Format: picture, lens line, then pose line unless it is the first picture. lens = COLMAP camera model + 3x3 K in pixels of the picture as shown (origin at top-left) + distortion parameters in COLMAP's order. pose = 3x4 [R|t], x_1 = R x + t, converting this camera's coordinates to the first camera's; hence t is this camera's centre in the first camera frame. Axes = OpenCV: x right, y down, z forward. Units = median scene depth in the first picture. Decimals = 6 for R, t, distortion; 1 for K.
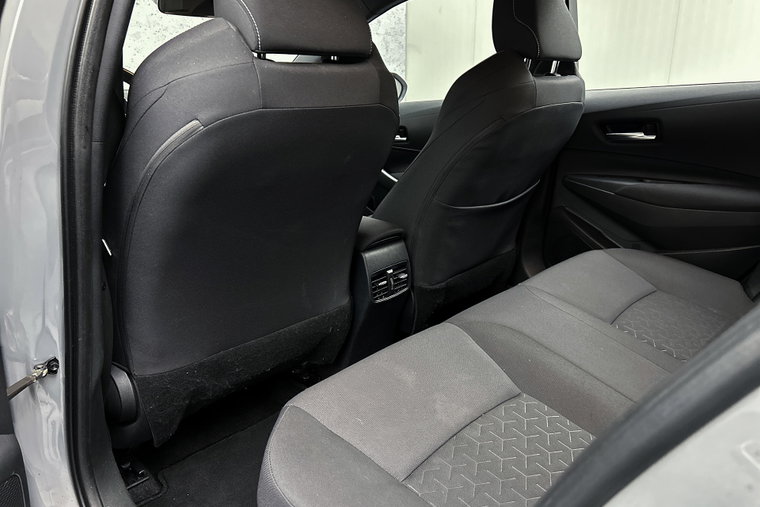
lens RADIAL K [[583.1, 0, 378.9], [0, 583.1, 252.0], [0, 0, 1]] dist [0.058190, -0.051447]
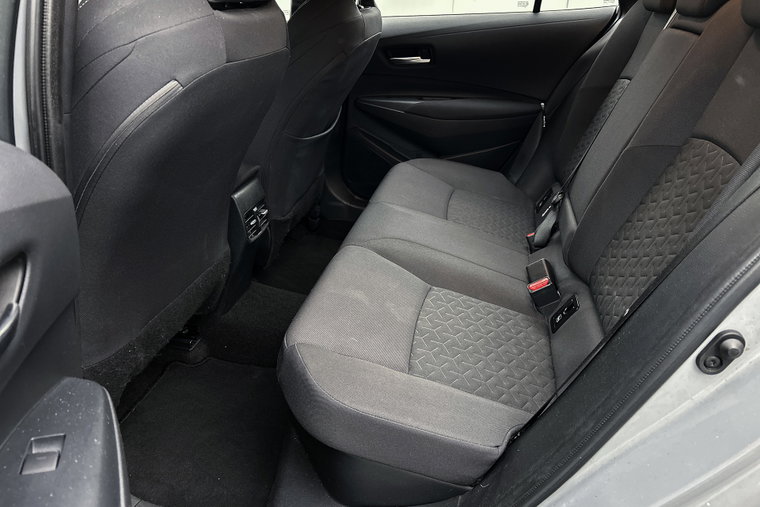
lens RADIAL K [[583.1, 0, 381.8], [0, 583.1, 256.0], [0, 0, 1]] dist [0.058190, -0.051447]
pose [[0.850601, -0.205835, 0.483849, -0.287968], [0.132331, 0.974377, 0.181876, -0.042068], [-0.508888, -0.090676, 0.856044, 0.001772]]
